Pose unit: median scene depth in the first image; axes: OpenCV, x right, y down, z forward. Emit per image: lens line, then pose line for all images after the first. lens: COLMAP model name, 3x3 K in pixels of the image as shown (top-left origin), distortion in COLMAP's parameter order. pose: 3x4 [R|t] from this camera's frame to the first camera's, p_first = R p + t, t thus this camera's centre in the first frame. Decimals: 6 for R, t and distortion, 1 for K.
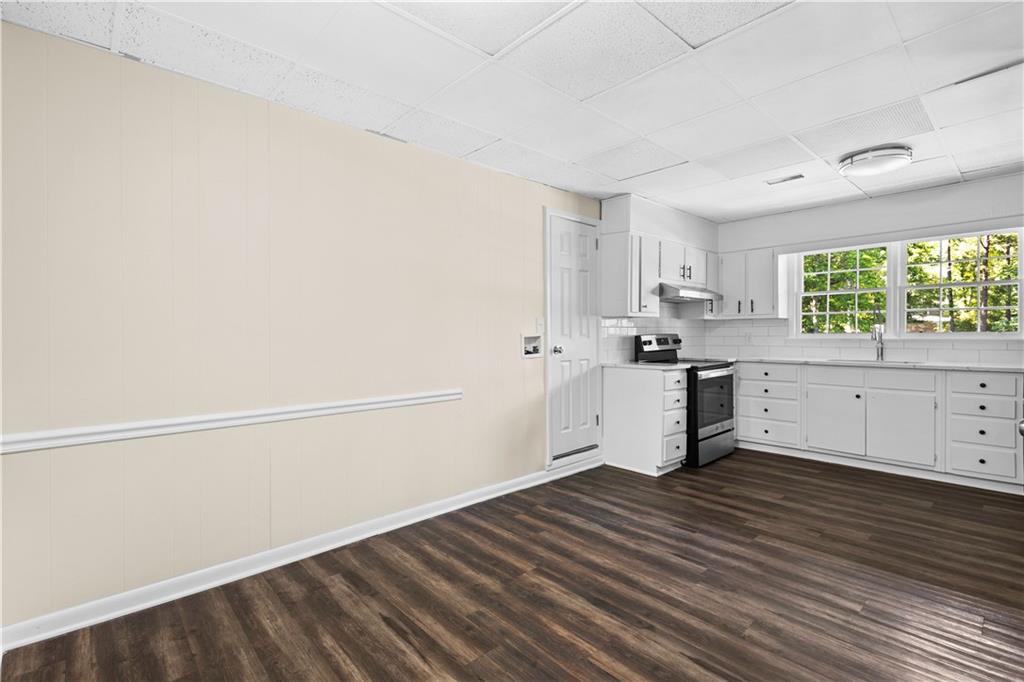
lens RADIAL K [[464.7, 0, 512.0], [0, 464.7, 341.0], [0, 0, 1]] dist [0.000150, -0.000417]
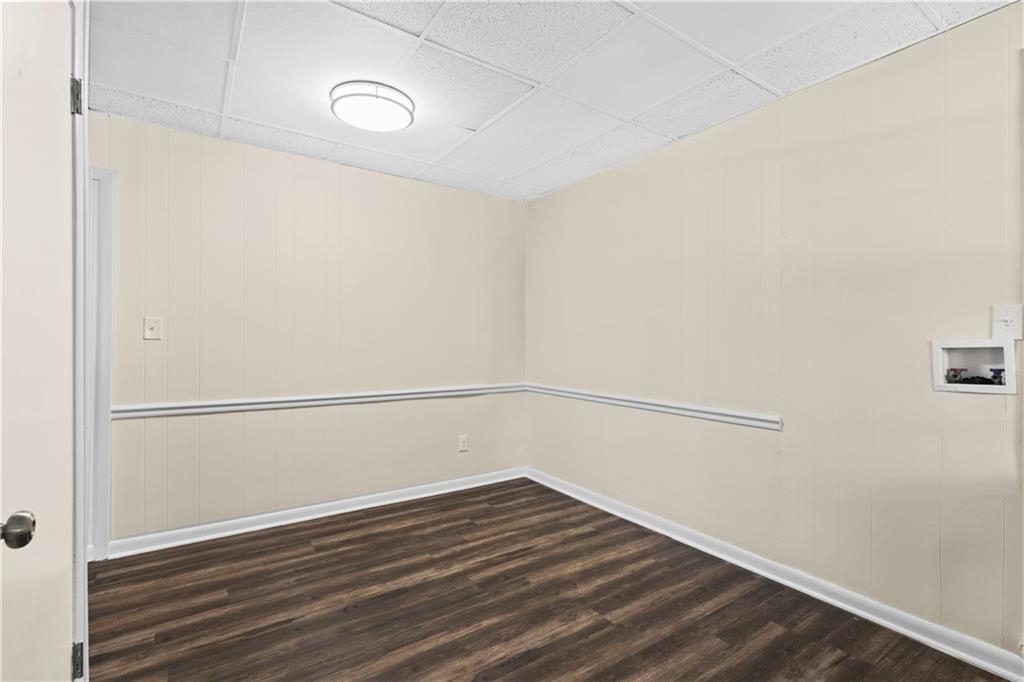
lens RADIAL K [[469.9, 0, 512.0], [0, 469.9, 341.0], [0, 0, 1]] dist [0.003716, 0.000328]
pose [[-0.141507, 0.008482, -0.989901, 0.769773], [-0.015768, 0.999817, 0.010821, -0.015308], [0.989812, 0.017140, -0.141348, 0.799755]]
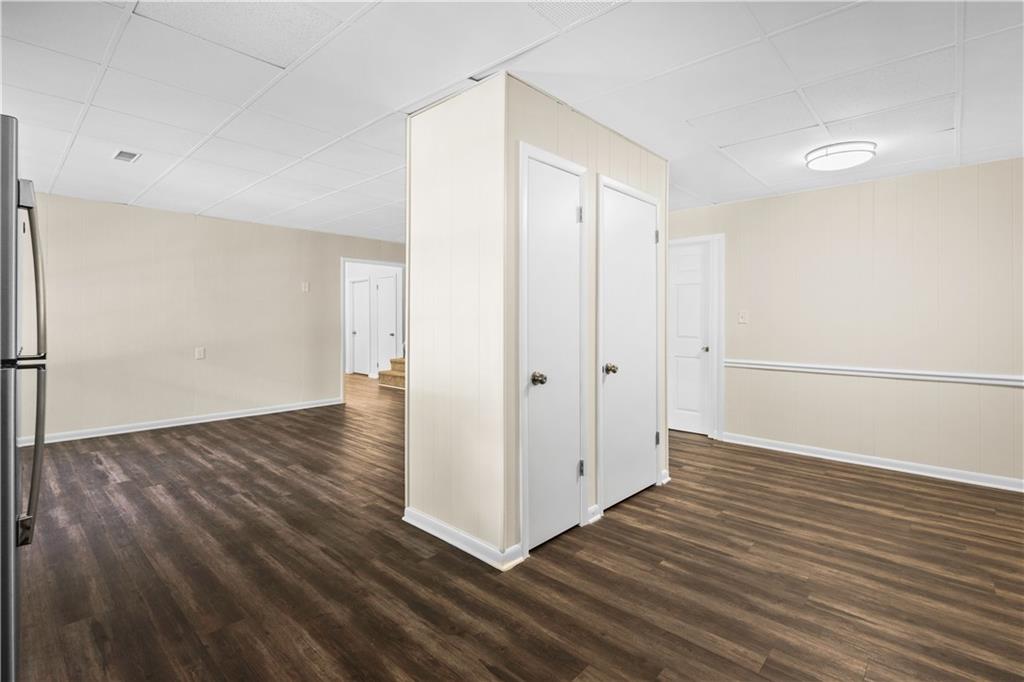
lens RADIAL K [[480.7, 0, 513.3], [0, 480.7, 319.5], [0, 0, 1]] dist [0.001903, -0.000065]
pose [[-0.995781, 0.004822, -0.091630, 0.880418], [0.003321, 0.999858, 0.016534, -0.035019], [0.091697, 0.016159, -0.995656, 1.545471]]
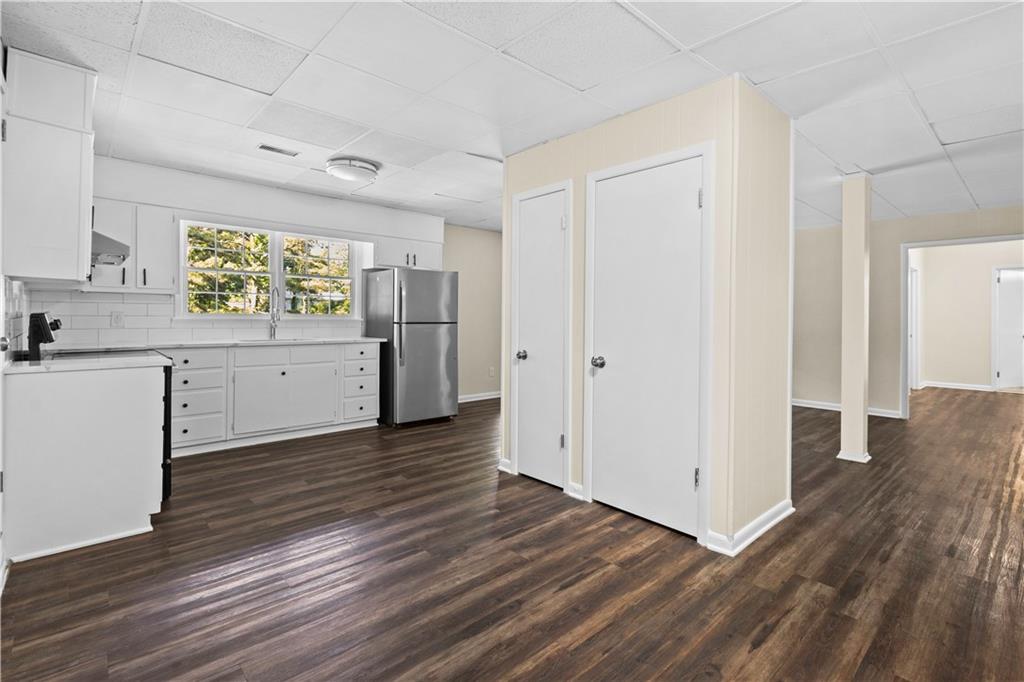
lens RADIAL K [[480.7, 0, 513.3], [0, 480.7, 319.5], [0, 0, 1]] dist [0.001903, -0.000065]
pose [[-0.002312, -0.001427, 0.999996, -0.514711], [0.004891, 0.999987, 0.001439, -0.004533], [-0.999985, 0.004894, -0.002305, 0.686197]]
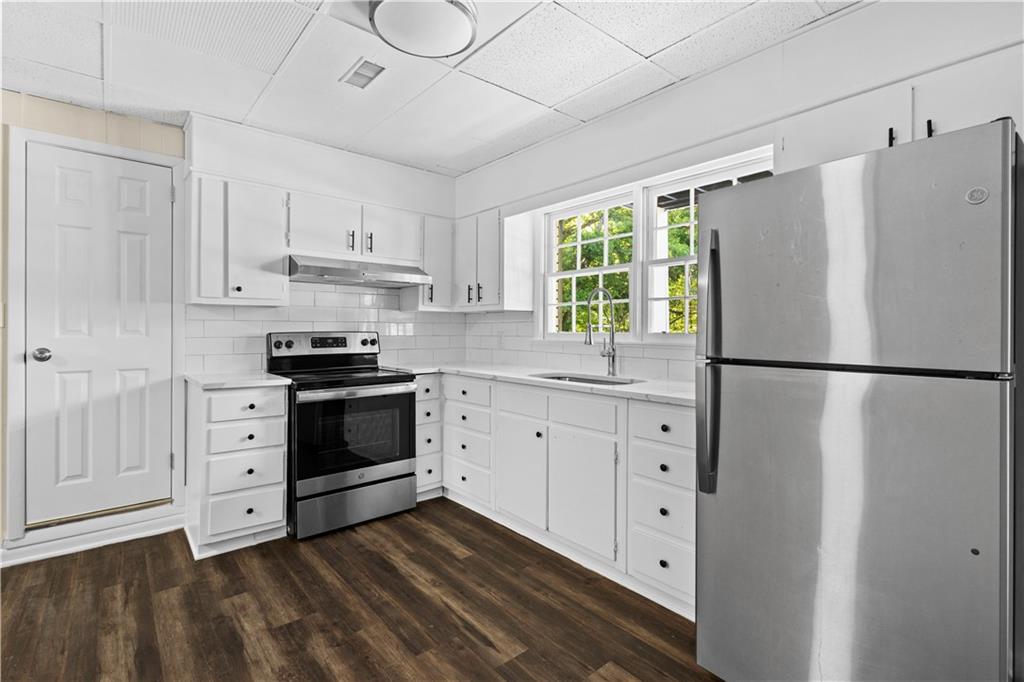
lens RADIAL K [[469.9, 0, 512.0], [0, 469.9, 341.0], [0, 0, 1]] dist [0.003716, 0.000328]
pose [[0.999356, 0.009985, -0.034458, 1.053080], [-0.009892, 0.999947, 0.002861, -0.010298], [0.034485, -0.002518, 0.999402, 0.536163]]
